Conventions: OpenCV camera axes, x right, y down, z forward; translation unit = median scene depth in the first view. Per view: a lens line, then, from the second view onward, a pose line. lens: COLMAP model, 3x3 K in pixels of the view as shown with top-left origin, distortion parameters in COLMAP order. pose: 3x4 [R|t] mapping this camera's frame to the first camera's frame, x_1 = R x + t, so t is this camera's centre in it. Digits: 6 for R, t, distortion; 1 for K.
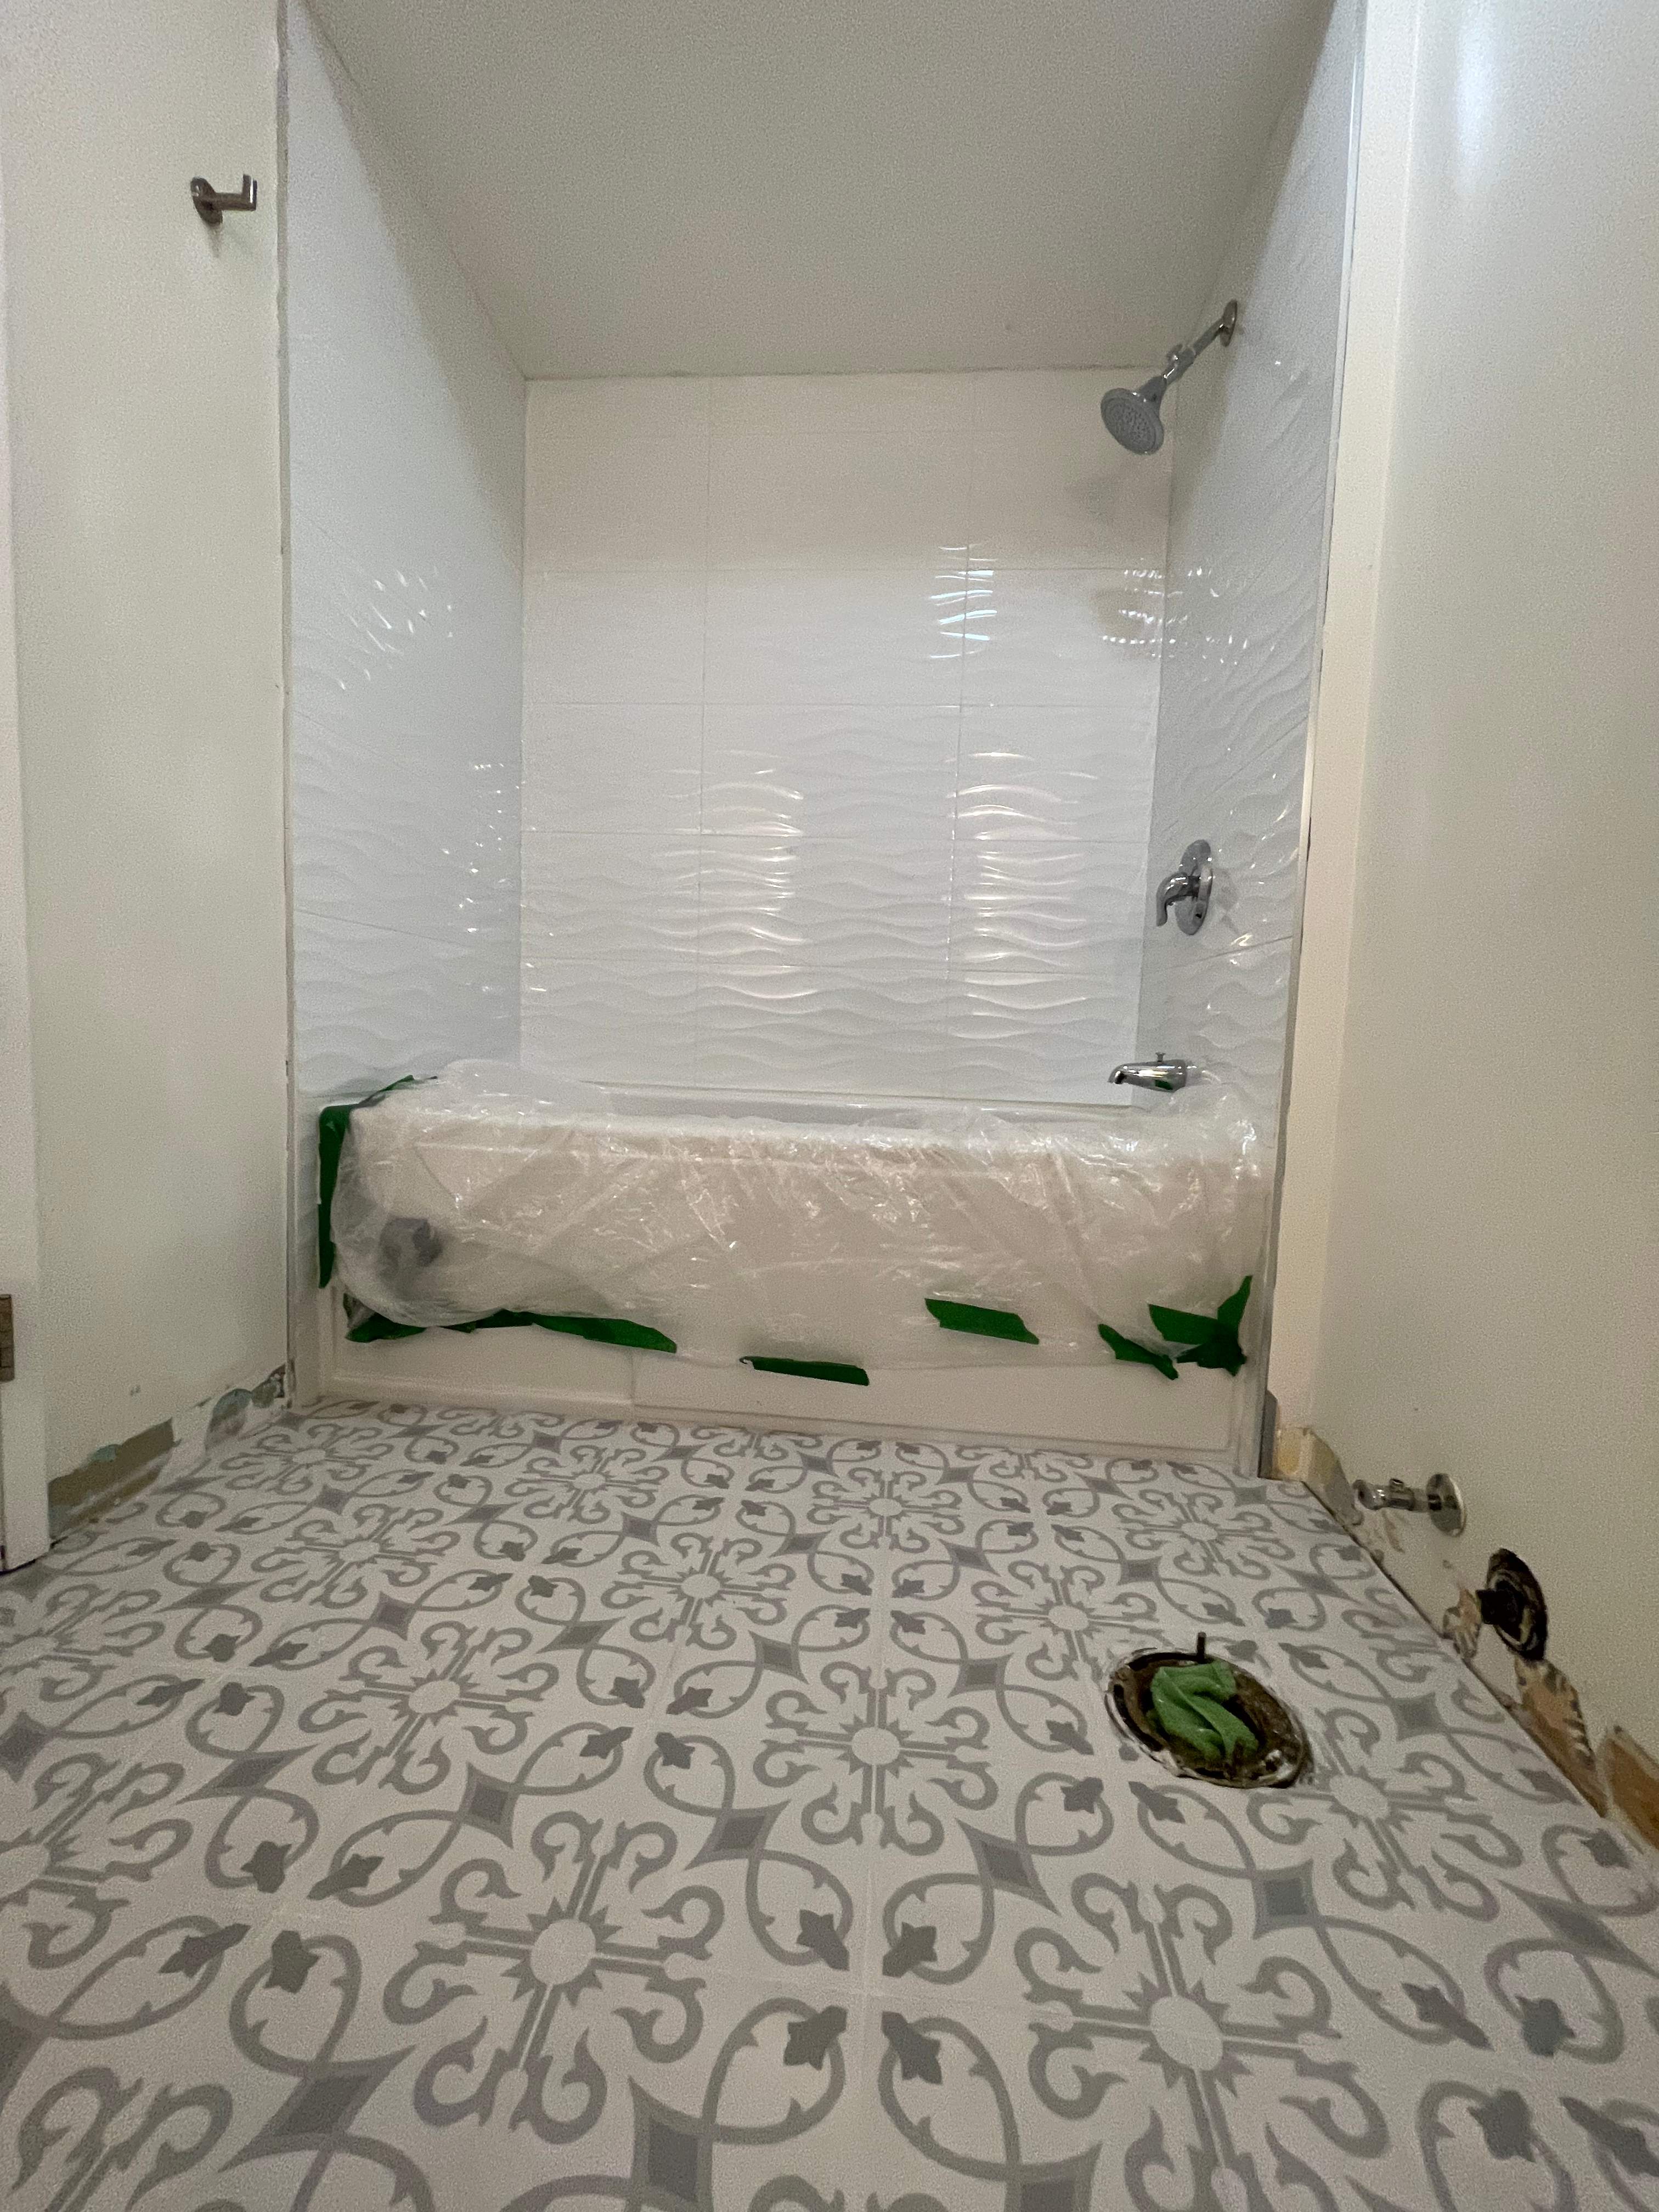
lens RADIAL K [[876.0, 0, 830.1], [0, 876.0, 1107.9], [0, 0, 1]] dist [-0.010967, 0.000255]
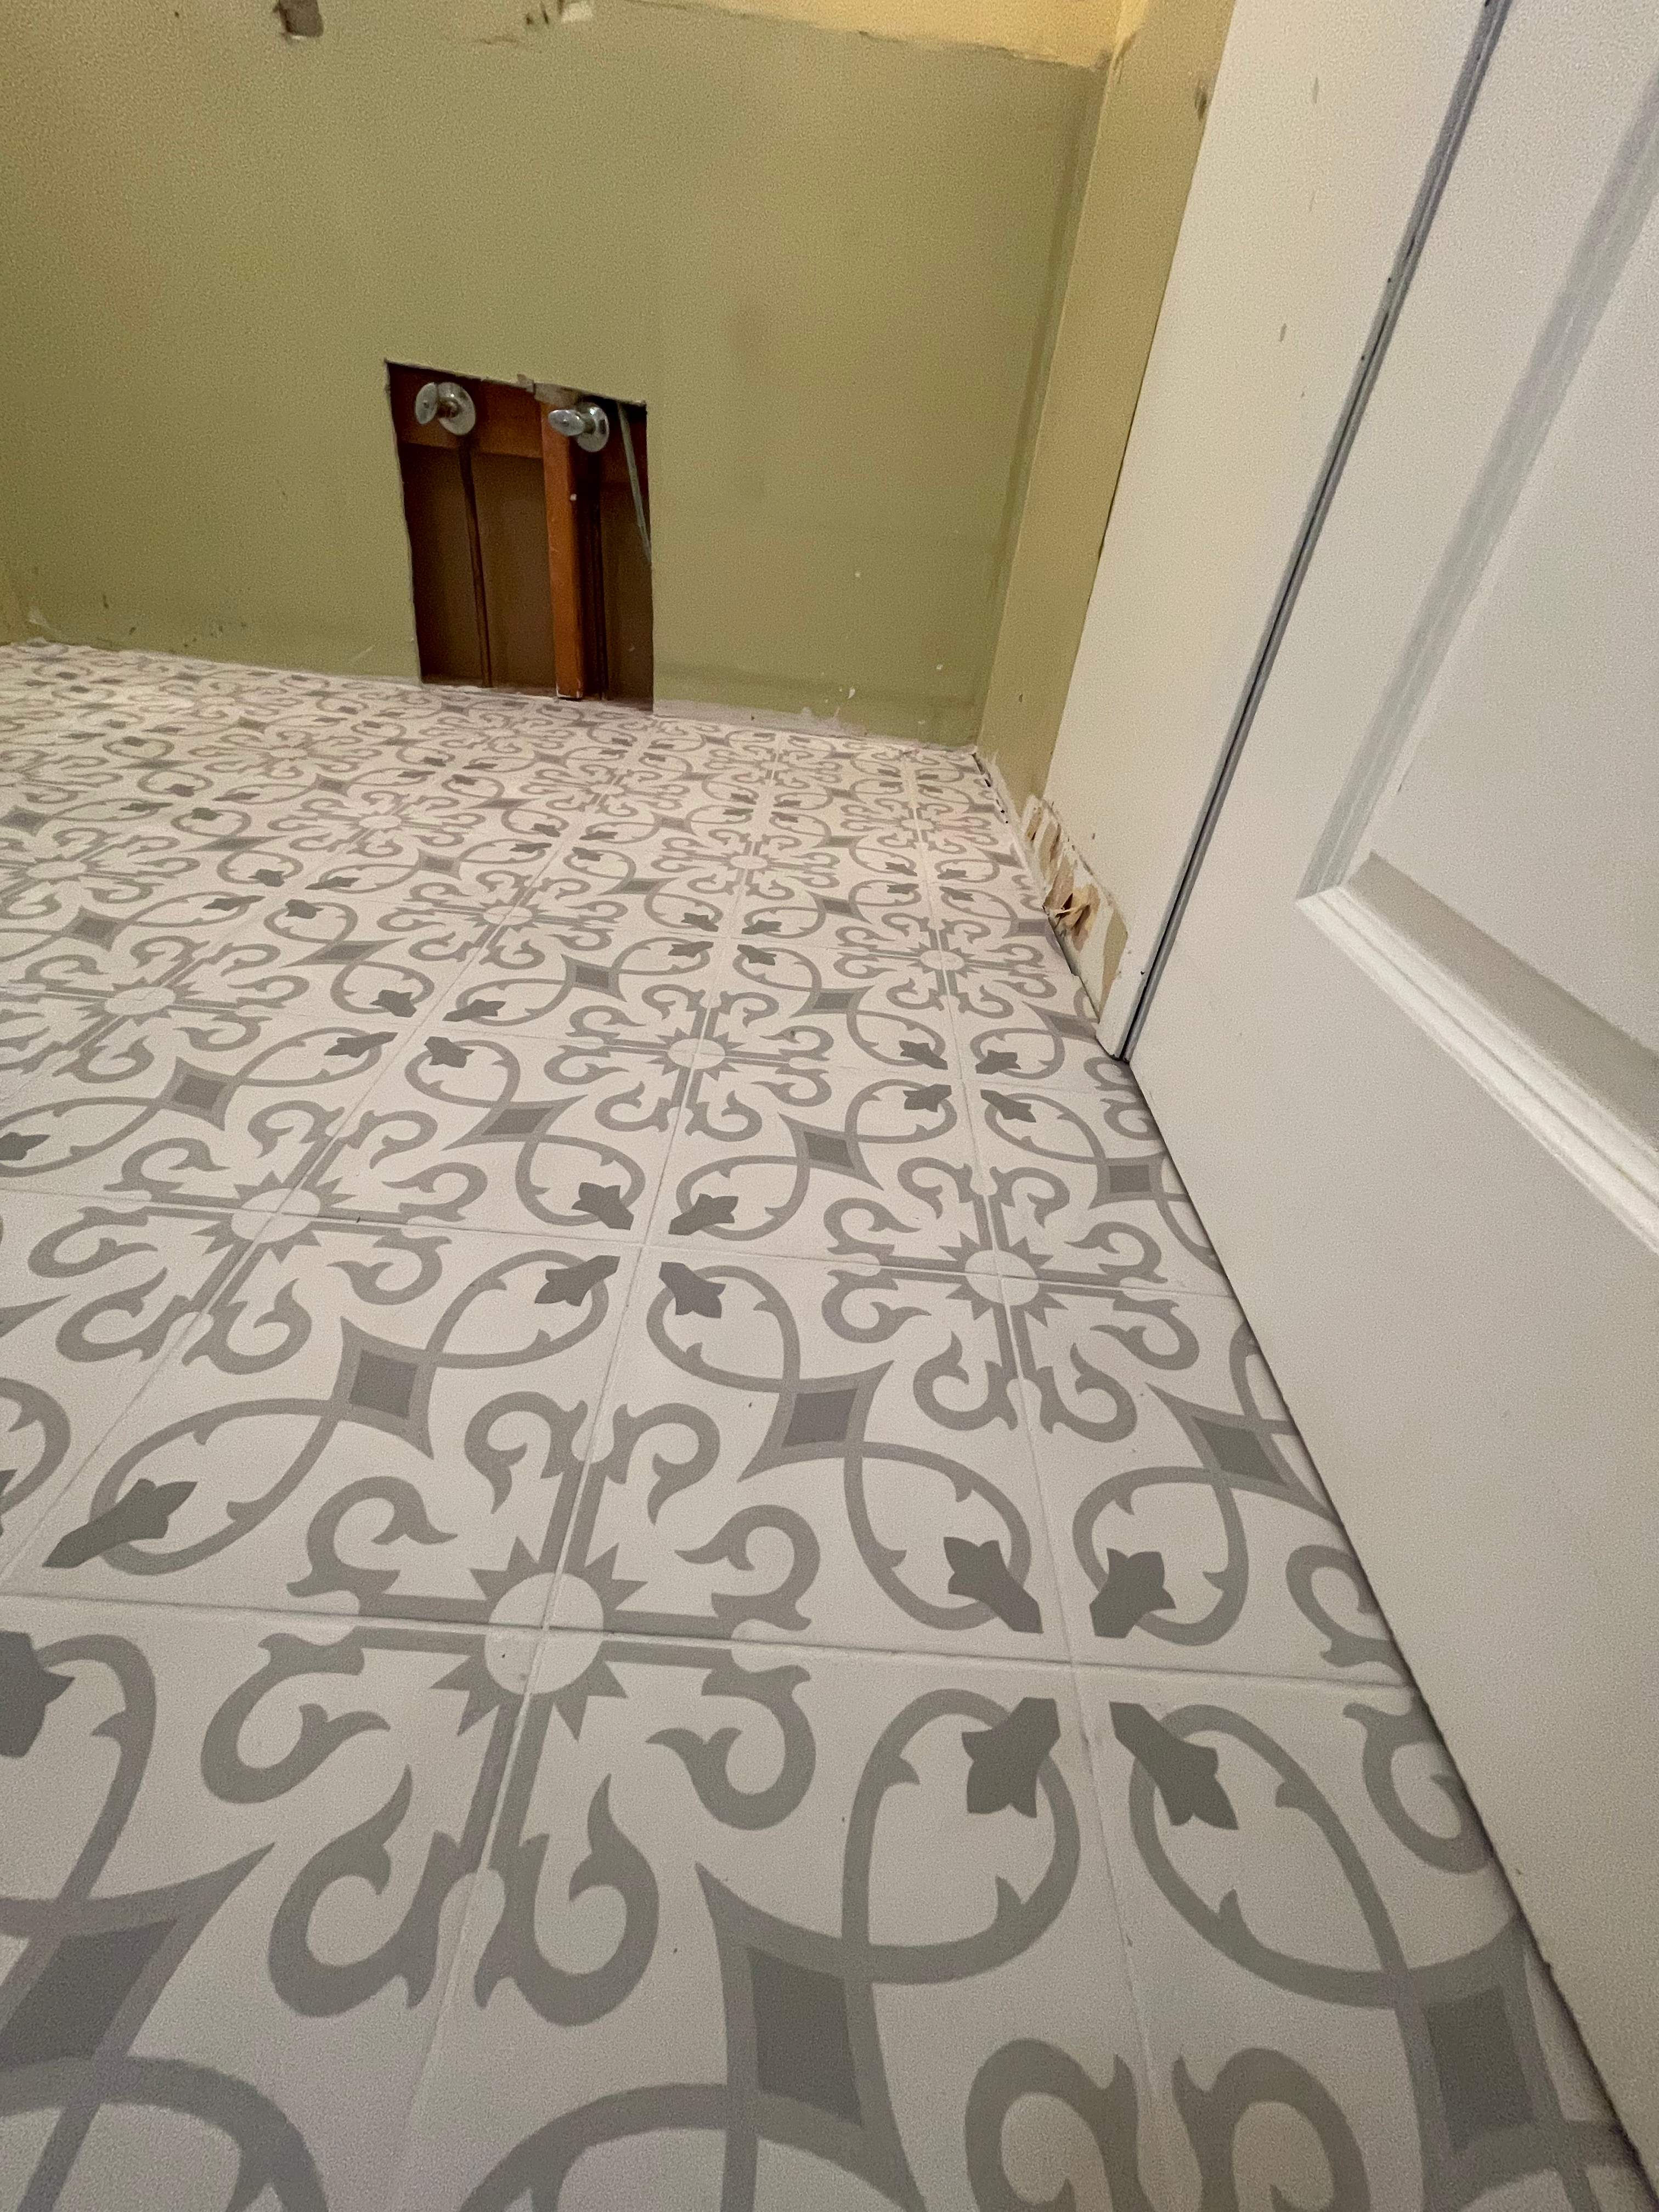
lens RADIAL K [[876.0, 0, 830.1], [0, 876.0, 1107.9], [0, 0, 1]] dist [-0.010967, 0.000255]
pose [[0.996370, 0.008271, 0.084722, -0.128254], [-0.052129, 0.846103, 0.530465, 0.277912], [-0.067297, -0.532956, 0.843463, 0.509502]]
